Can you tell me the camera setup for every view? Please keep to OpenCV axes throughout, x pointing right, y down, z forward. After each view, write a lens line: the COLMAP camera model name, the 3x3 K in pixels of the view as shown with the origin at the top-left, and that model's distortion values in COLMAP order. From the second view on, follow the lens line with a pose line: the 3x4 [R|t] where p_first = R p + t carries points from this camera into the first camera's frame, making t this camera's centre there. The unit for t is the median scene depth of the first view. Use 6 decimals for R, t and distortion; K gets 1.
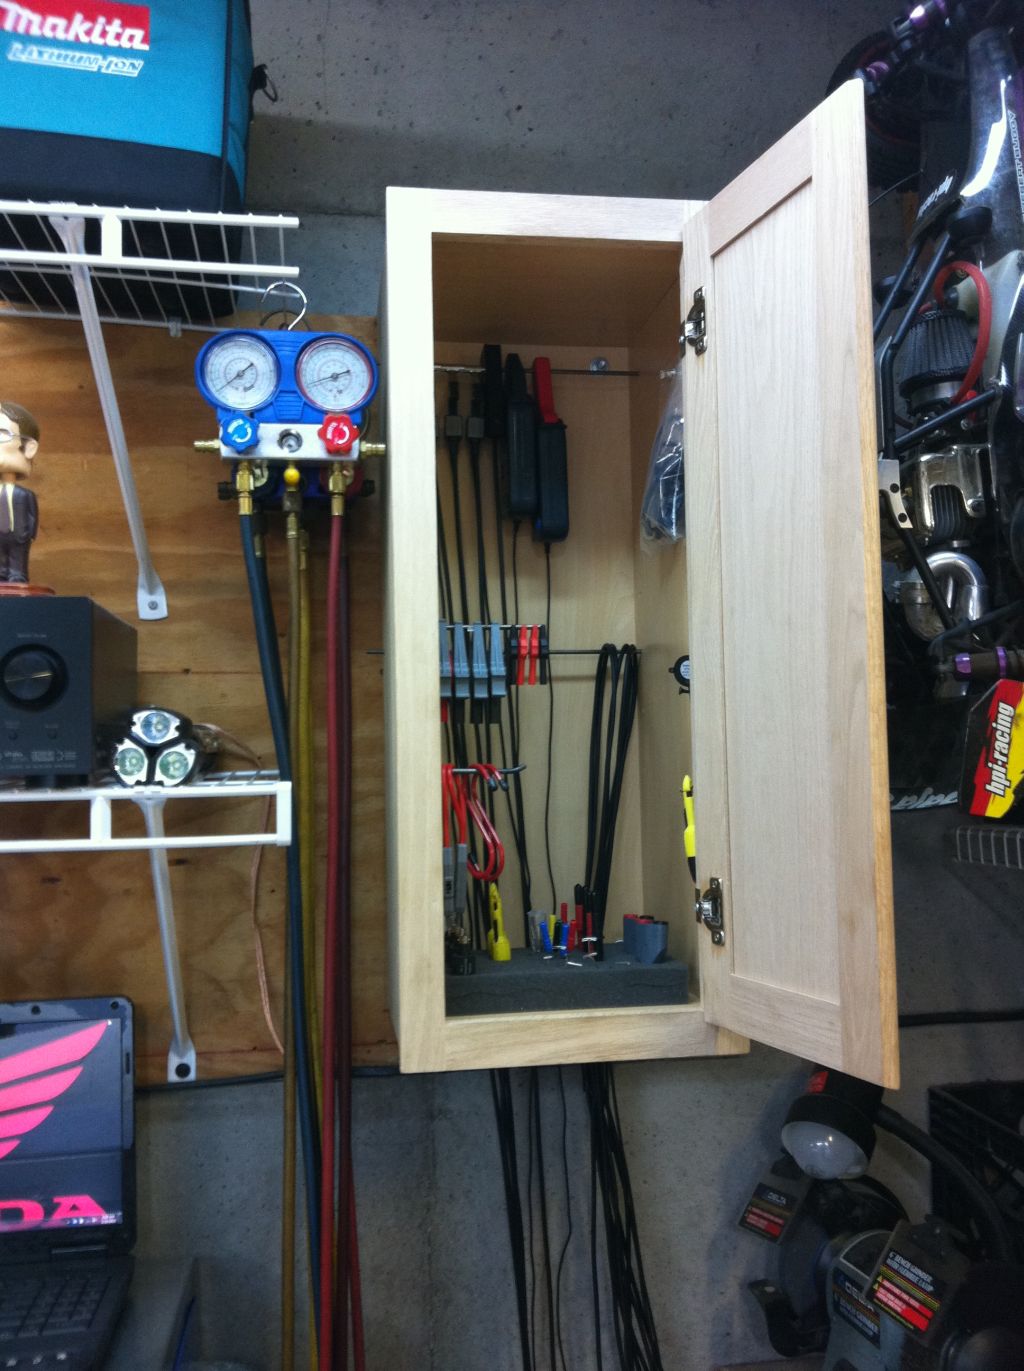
lens RADIAL K [[1272.2, 0, 515.7], [0, 1272.2, 702.3], [0, 0, 1]] dist [0.106074, -0.236759]
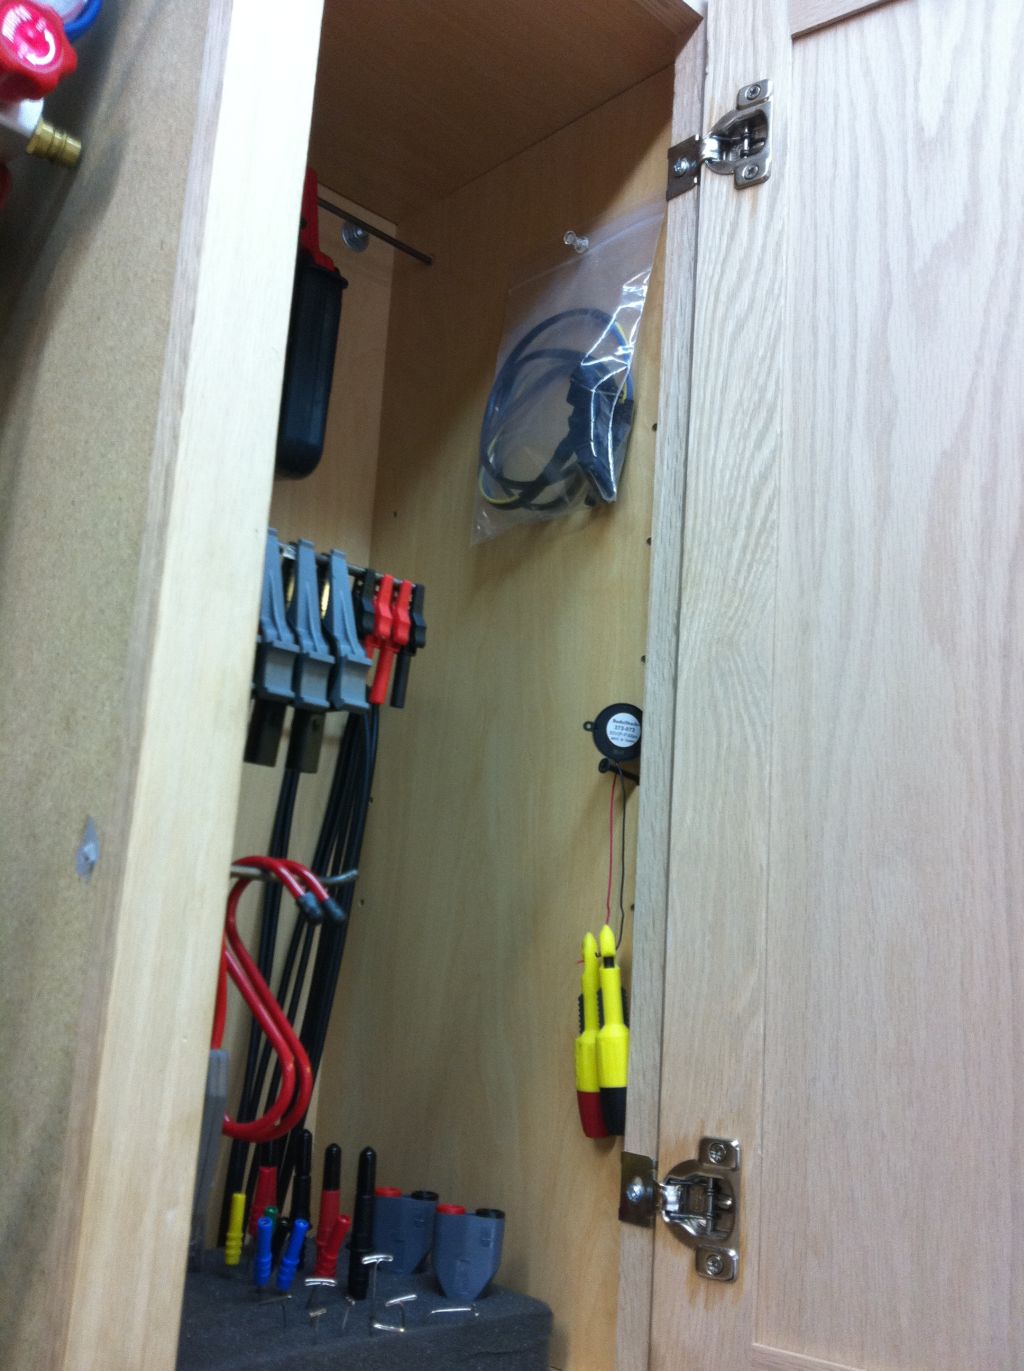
lens RADIAL K [[1272.2, 0, 515.7], [0, 1272.2, 702.3], [0, 0, 1]] dist [0.106074, -0.236759]
pose [[0.814037, 0.183720, 0.550991, -0.196625], [-0.114236, 0.980769, -0.158249, 0.052241], [-0.569469, 0.065878, 0.819369, 0.555877]]
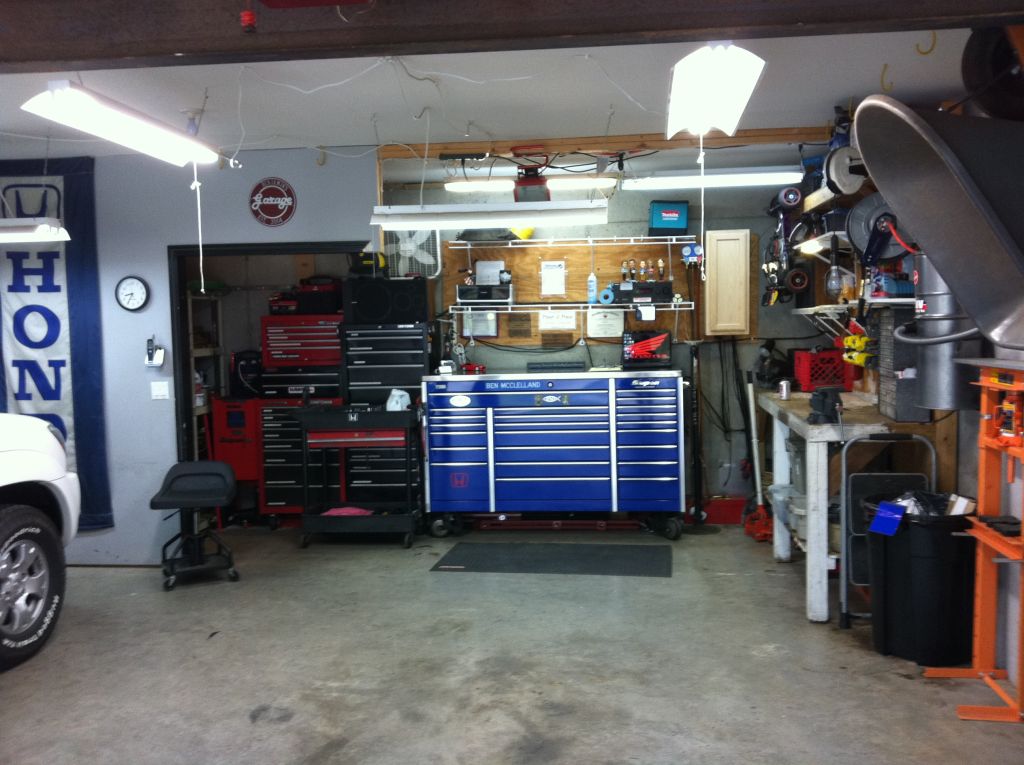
lens RADIAL K [[950.2, 0, 512.0], [0, 950.2, 382.5], [0, 0, 1]] dist [0.106074, -0.236759]
pose [[0.961852, 0.020642, -0.272792, 0.370675], [0.015779, 0.991303, 0.130646, -0.233182], [0.273116, -0.129967, 0.953161, -4.957427]]
